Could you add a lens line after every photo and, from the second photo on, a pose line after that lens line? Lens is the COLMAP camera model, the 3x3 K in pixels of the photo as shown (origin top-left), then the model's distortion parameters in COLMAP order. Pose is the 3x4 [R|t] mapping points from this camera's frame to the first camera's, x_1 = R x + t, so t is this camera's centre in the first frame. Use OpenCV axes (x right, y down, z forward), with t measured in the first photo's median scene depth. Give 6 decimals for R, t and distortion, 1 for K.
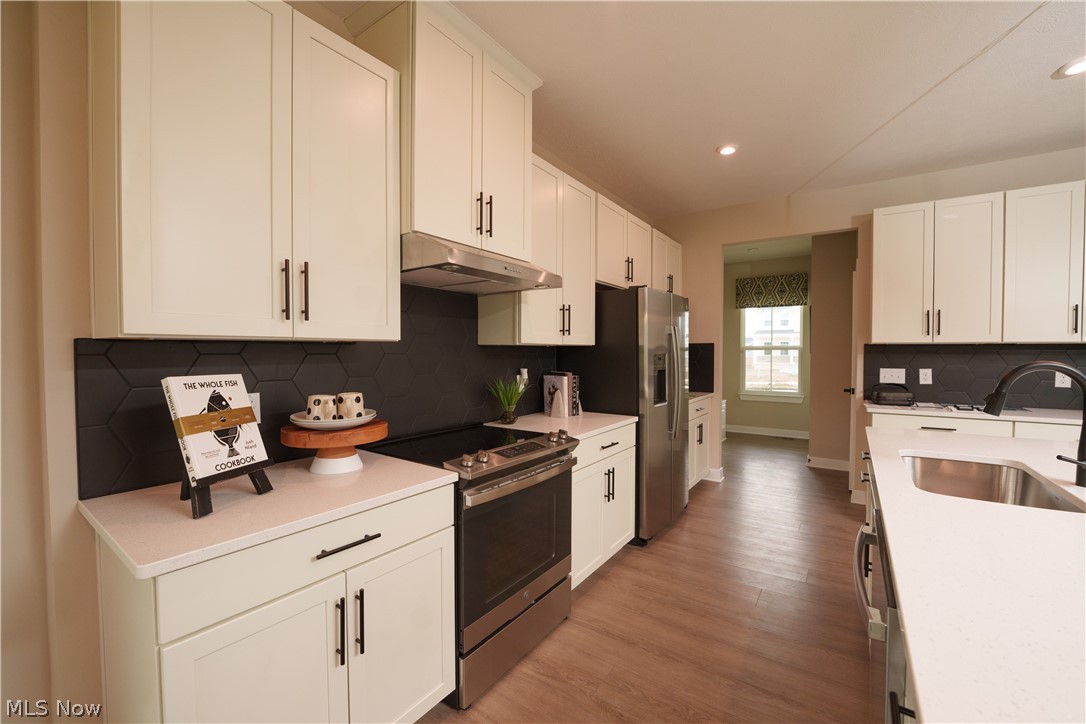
lens RADIAL K [[436.4, 0, 540.9], [0, 436.4, 362.6], [0, 0, 1]] dist [-0.024975, -0.000174]
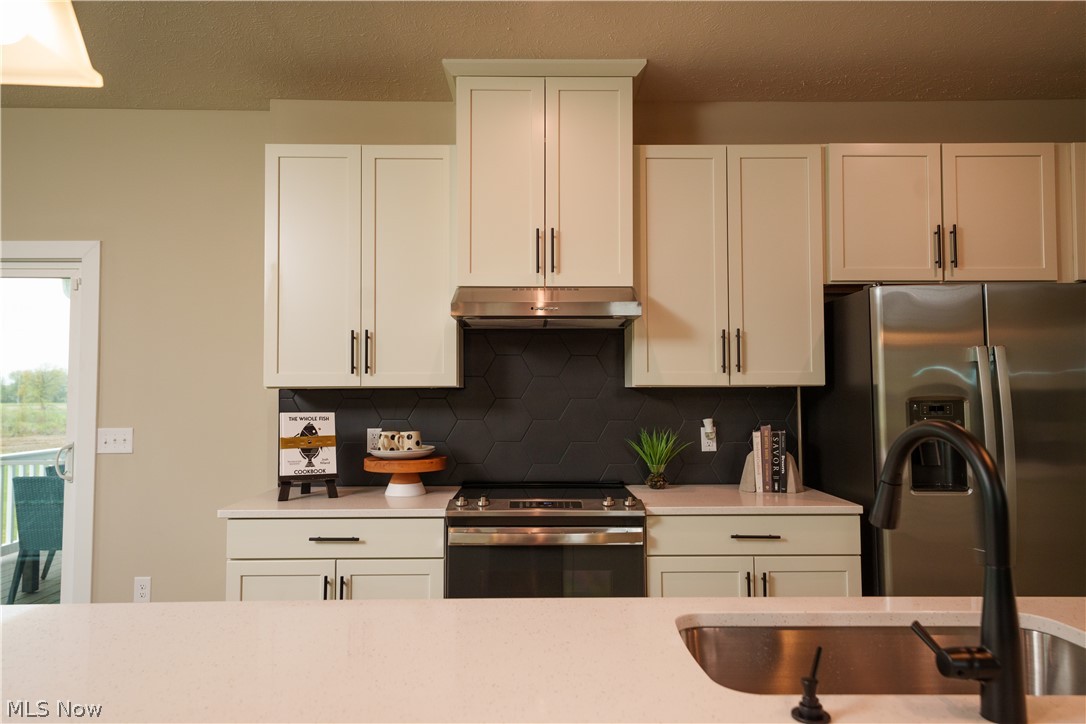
lens RADIAL K [[697.8, 0, 543.3], [0, 697.8, 359.4], [0, 0, 1]] dist [0.018053, -0.000524]
pose [[0.590369, -0.040646, -0.806110, 1.154324], [-0.015925, 0.997950, -0.061982, -0.012176], [0.806976, 0.049429, 0.588511, 0.131703]]
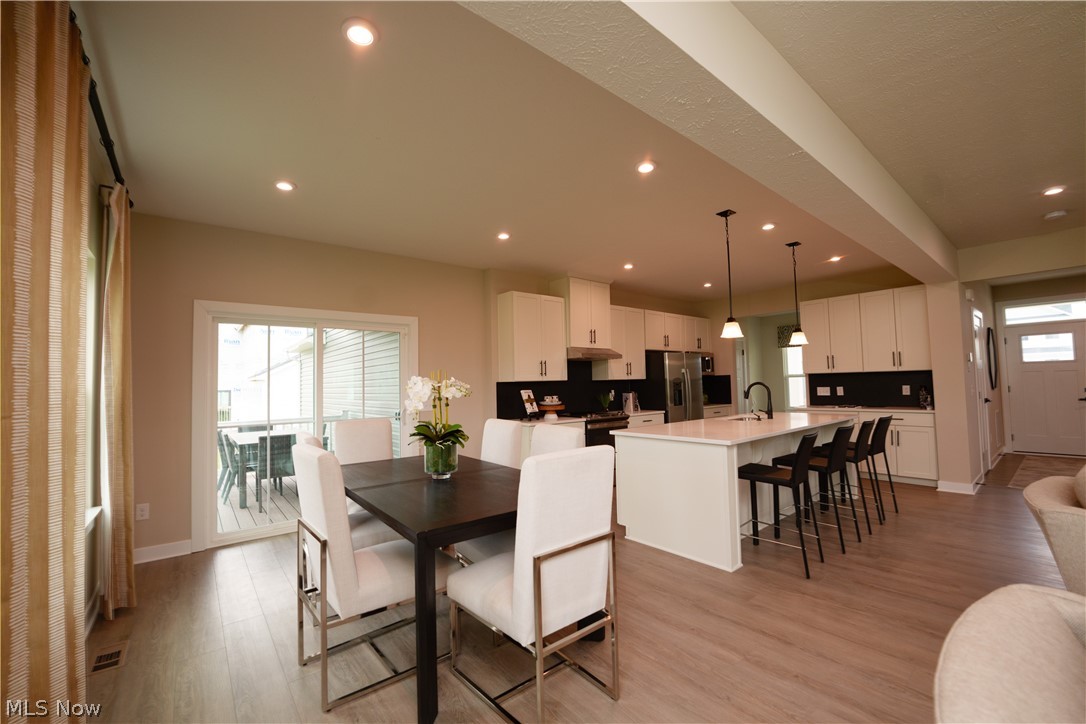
lens RADIAL K [[436.4, 0, 539.5], [0, 436.4, 367.2], [0, 0, 1]] dist [-0.024975, -0.000174]
pose [[0.961010, -0.032216, -0.274631, 0.353699], [0.015438, 0.997892, -0.063037, 0.050529], [0.276082, 0.056339, 0.959481, -2.061686]]
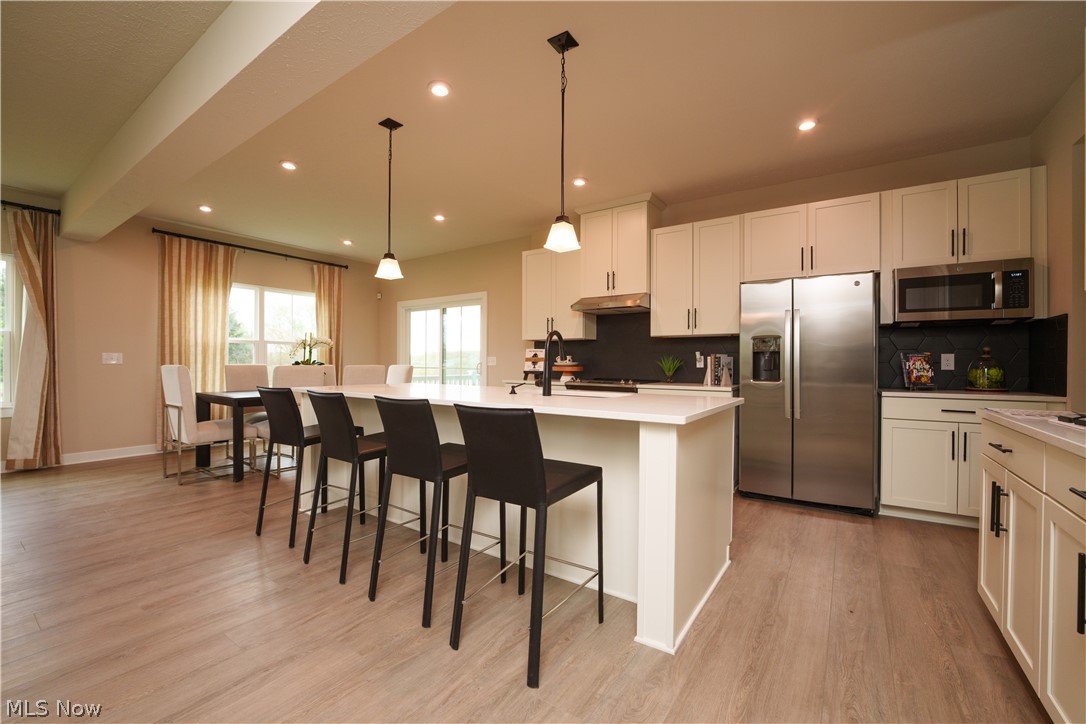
lens RADIAL K [[436.4, 0, 544.0], [0, 436.4, 366.2], [0, 0, 1]] dist [-0.024975, -0.000174]
pose [[0.016721, 0.010223, -0.999808, 2.307300], [-0.028974, 0.999533, 0.009736, 0.101414], [0.999440, 0.028805, 0.017009, 0.670946]]
